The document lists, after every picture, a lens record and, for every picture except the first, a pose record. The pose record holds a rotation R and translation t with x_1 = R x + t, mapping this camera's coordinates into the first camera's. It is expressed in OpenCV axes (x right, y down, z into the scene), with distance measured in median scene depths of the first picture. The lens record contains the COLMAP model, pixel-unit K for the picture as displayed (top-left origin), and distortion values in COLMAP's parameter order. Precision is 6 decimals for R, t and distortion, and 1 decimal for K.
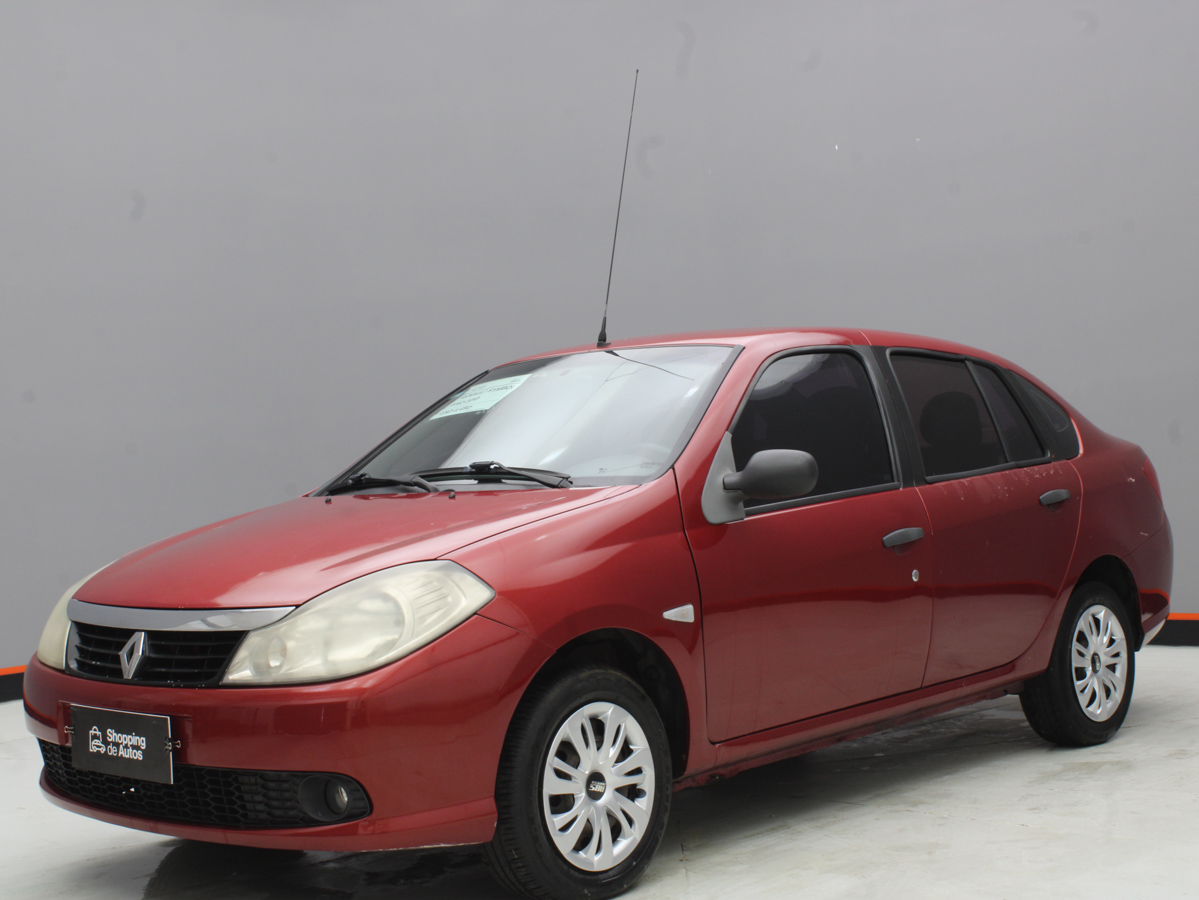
lens RADIAL K [[1839.8, 0, 599.5], [0, 1839.8, 450.0], [0, 0, 1]] dist [-0.069073, -0.081520]
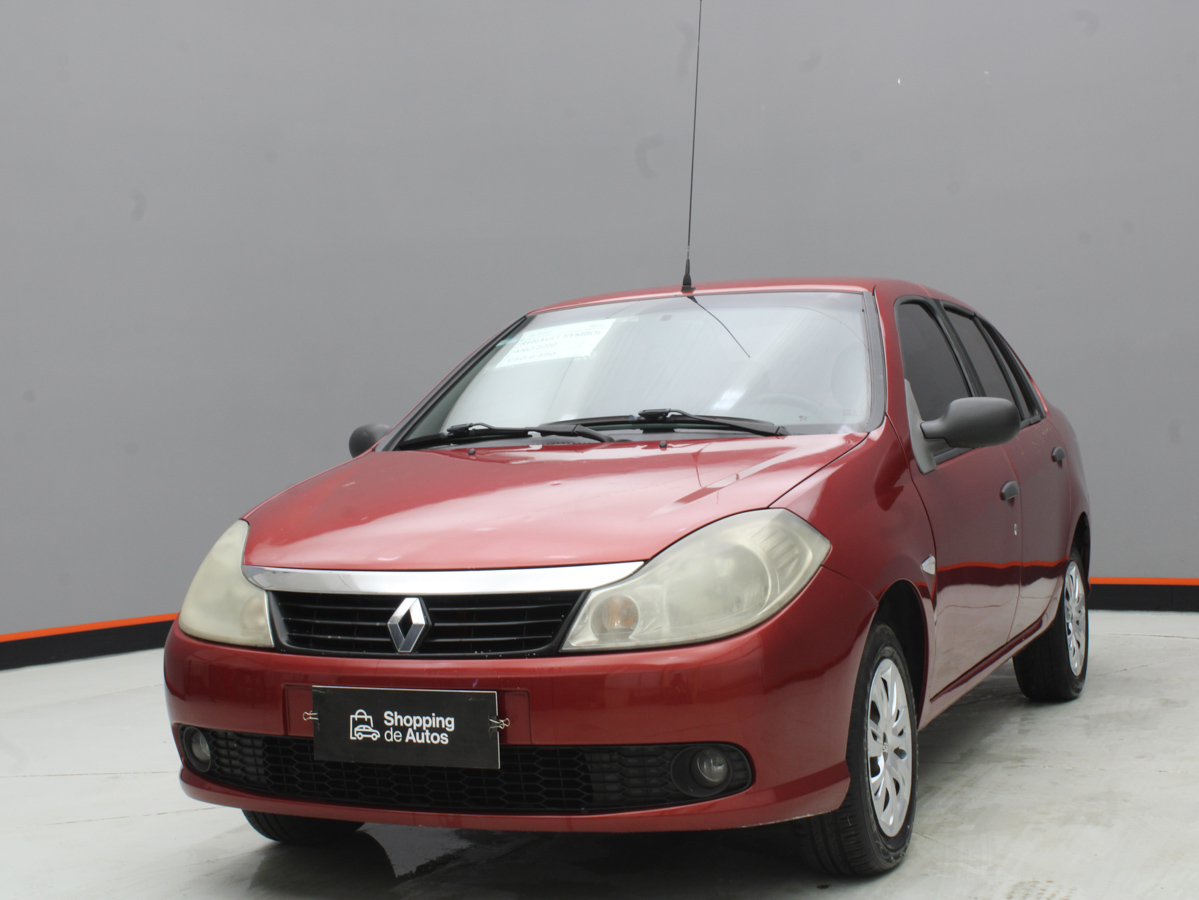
lens RADIAL K [[1936.4, 0, 599.5], [0, 1936.4, 450.0], [0, 0, 1]] dist [-0.101027, 0.049286]
pose [[0.943912, -0.000067, 0.330198, -0.473284], [-0.002235, 0.999976, 0.006593, 0.023562], [-0.330190, -0.006961, 0.943889, 0.110447]]
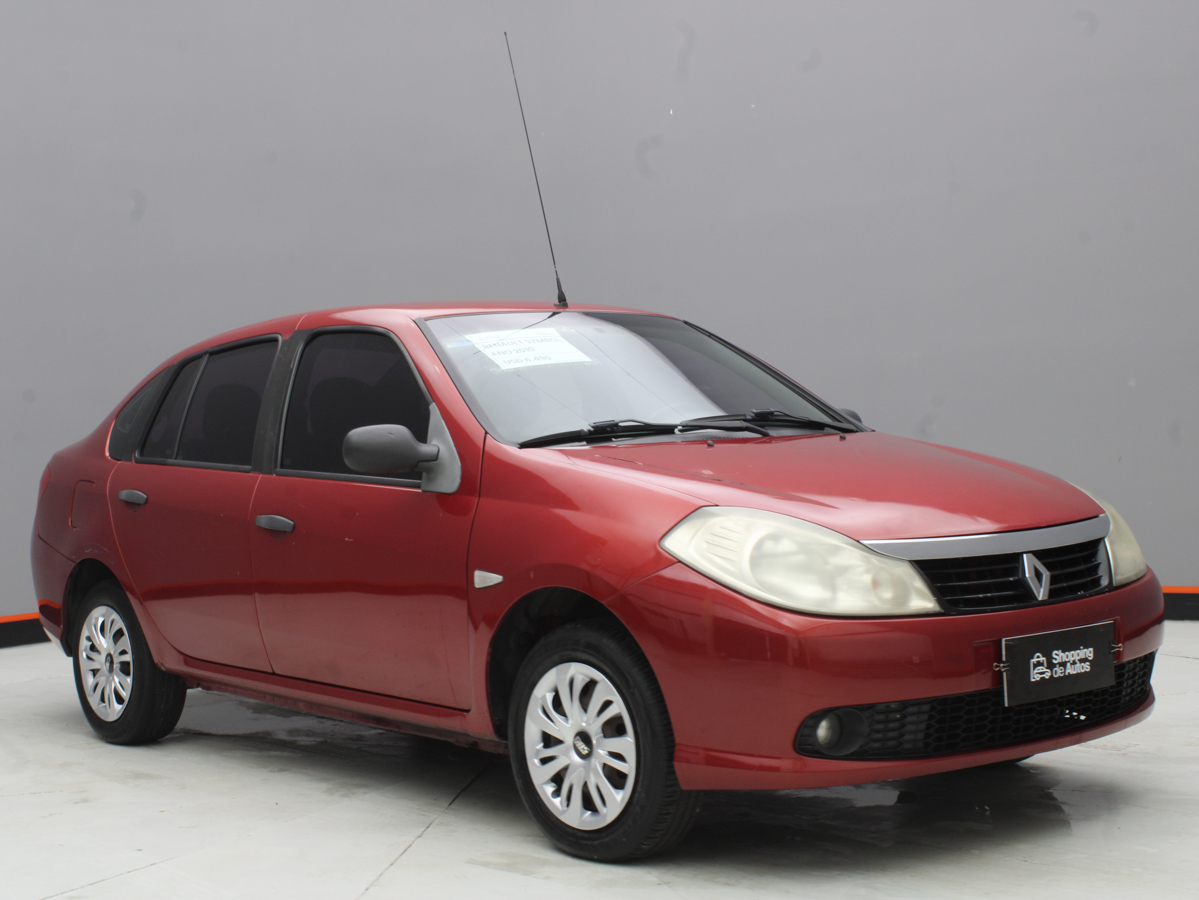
lens RADIAL K [[1839.8, 0, 599.5], [0, 1839.8, 450.0], [0, 0, 1]] dist [-0.069073, -0.081520]
pose [[0.115228, 0.028821, 0.992921, -1.273806], [0.027182, 0.999113, -0.032155, 0.069658], [-0.992967, 0.030695, 0.114342, 1.124709]]
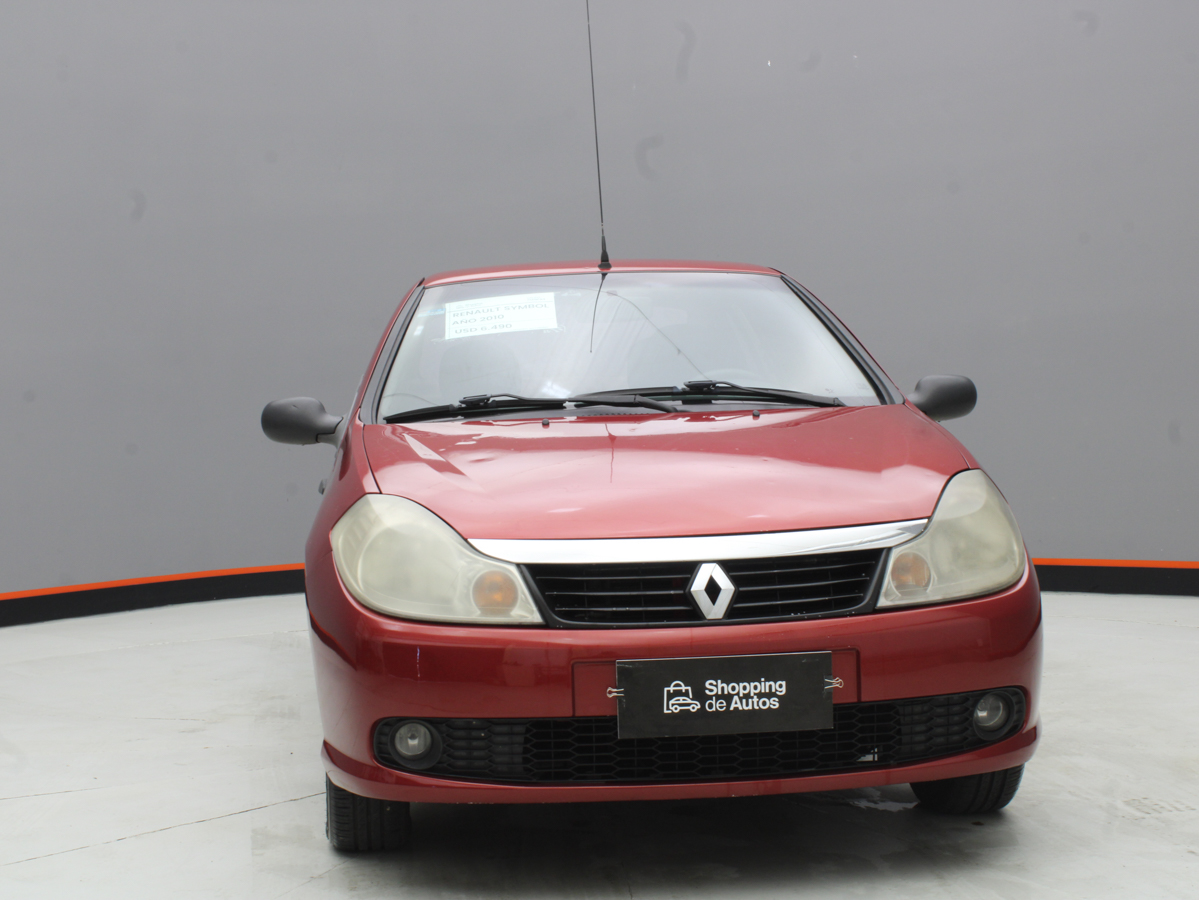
lens RADIAL K [[1936.4, 0, 599.5], [0, 1936.4, 450.0], [0, 0, 1]] dist [-0.101027, 0.049286]
pose [[0.657845, -0.000303, 0.753153, -0.962468], [0.000435, 1.000000, 0.000023, 0.047692], [-0.753153, 0.000313, 0.657845, 0.457399]]
